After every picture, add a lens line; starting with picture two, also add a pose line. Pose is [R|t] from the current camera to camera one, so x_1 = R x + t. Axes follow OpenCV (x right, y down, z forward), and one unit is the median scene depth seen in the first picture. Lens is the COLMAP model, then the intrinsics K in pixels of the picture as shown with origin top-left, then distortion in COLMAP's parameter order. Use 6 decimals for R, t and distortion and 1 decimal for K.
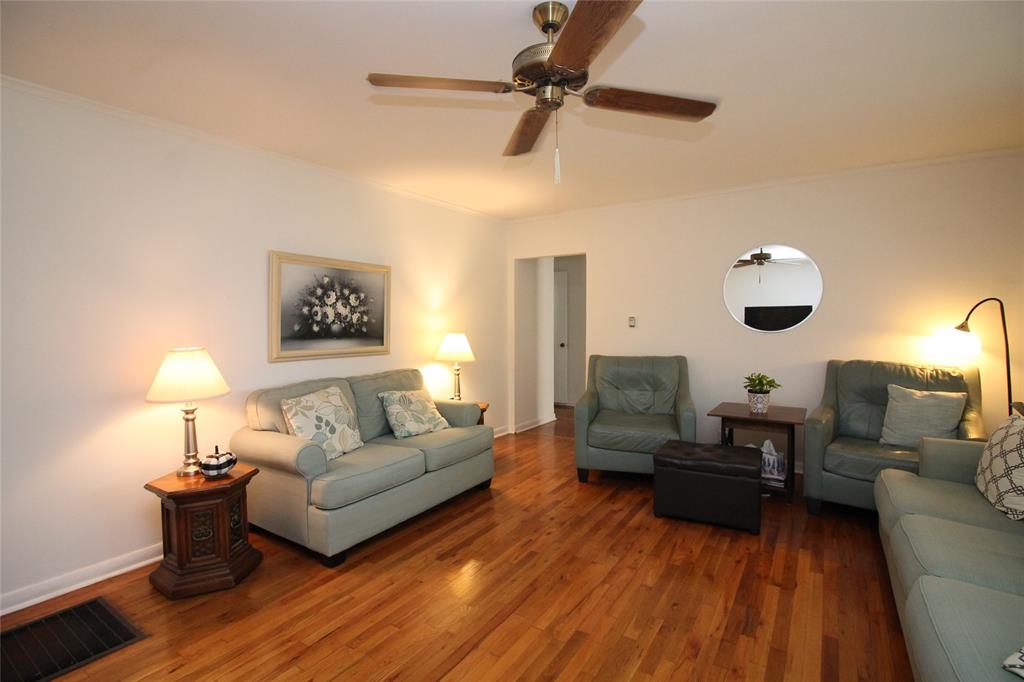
lens RADIAL K [[479.5, 0, 513.1], [0, 479.5, 329.7], [0, 0, 1]] dist [-0.000538, -0.013659]
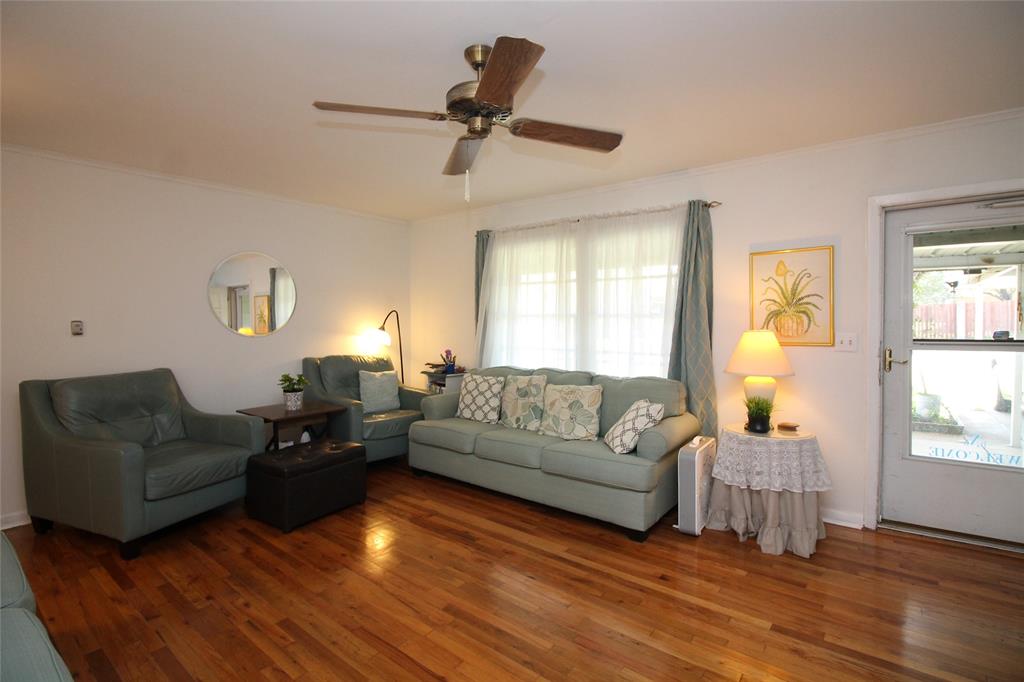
lens RADIAL K [[479.5, 0, 513.1], [0, 479.5, 329.7], [0, 0, 1]] dist [-0.000538, -0.013659]
pose [[0.080431, -0.013537, 0.996668, -0.574859], [0.022701, 0.999673, 0.011746, -0.010304], [-0.996502, 0.021681, 0.080712, 0.455811]]
